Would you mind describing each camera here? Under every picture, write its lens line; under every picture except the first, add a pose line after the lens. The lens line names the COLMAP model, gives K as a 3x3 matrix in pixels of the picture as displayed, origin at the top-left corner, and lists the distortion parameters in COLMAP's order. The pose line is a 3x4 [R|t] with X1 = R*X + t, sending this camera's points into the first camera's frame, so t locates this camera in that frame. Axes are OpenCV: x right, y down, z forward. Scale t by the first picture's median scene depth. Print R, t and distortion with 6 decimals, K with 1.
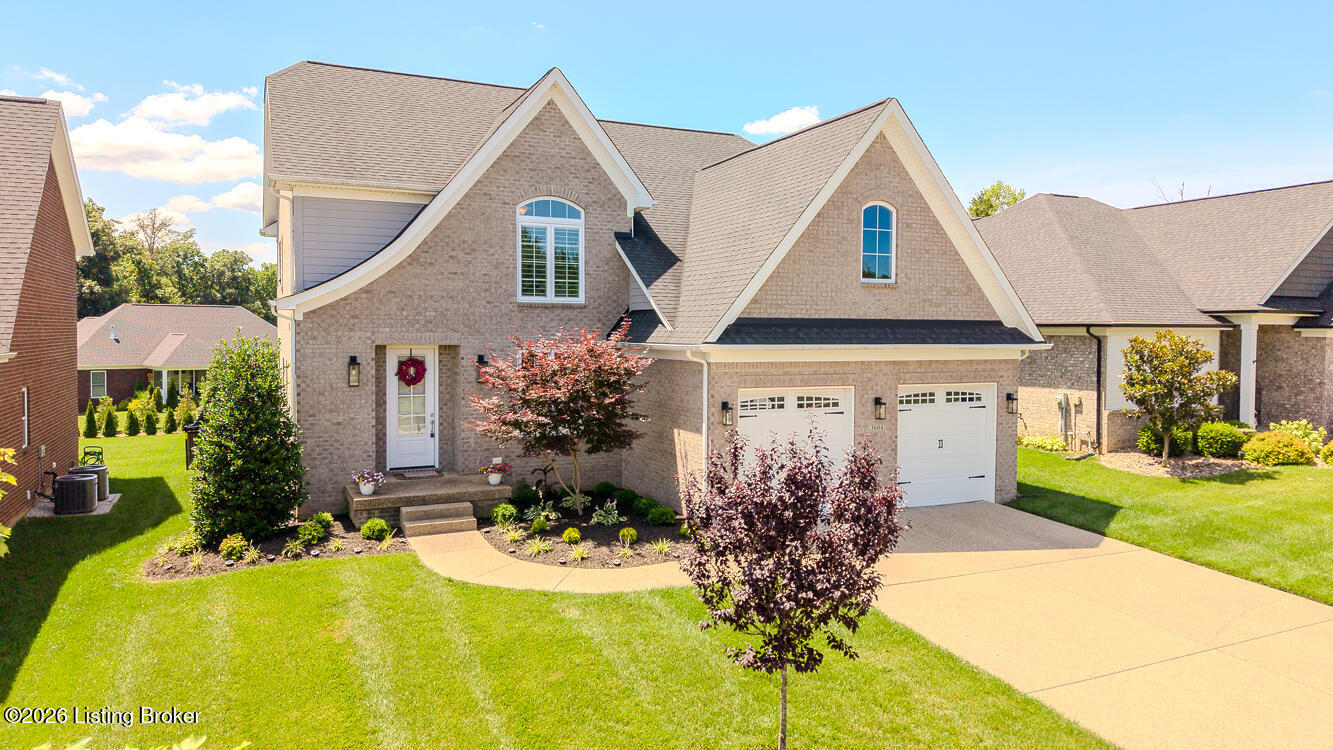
lens RADIAL K [[897.3, 0, 688.2], [0, 897.3, 351.7], [0, 0, 1]] dist [0.002107, -0.001700]
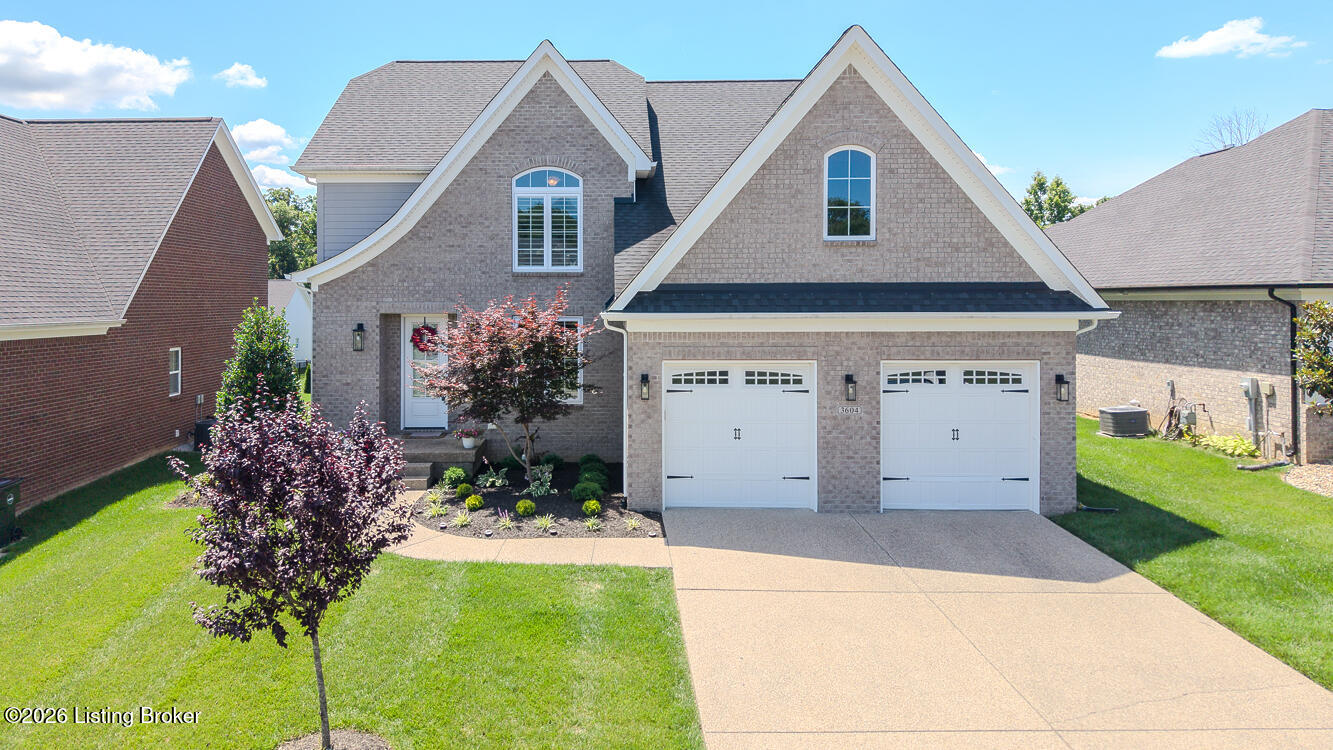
lens RADIAL K [[930.7, 0, 596.2], [0, 930.7, 303.5], [0, 0, 1]] dist [0.003943, 0.000018]
pose [[0.893937, -0.005611, -0.448157, 0.387240], [-0.003151, 0.999818, -0.018803, 0.000686], [0.448181, 0.018221, 0.893757, 0.100995]]
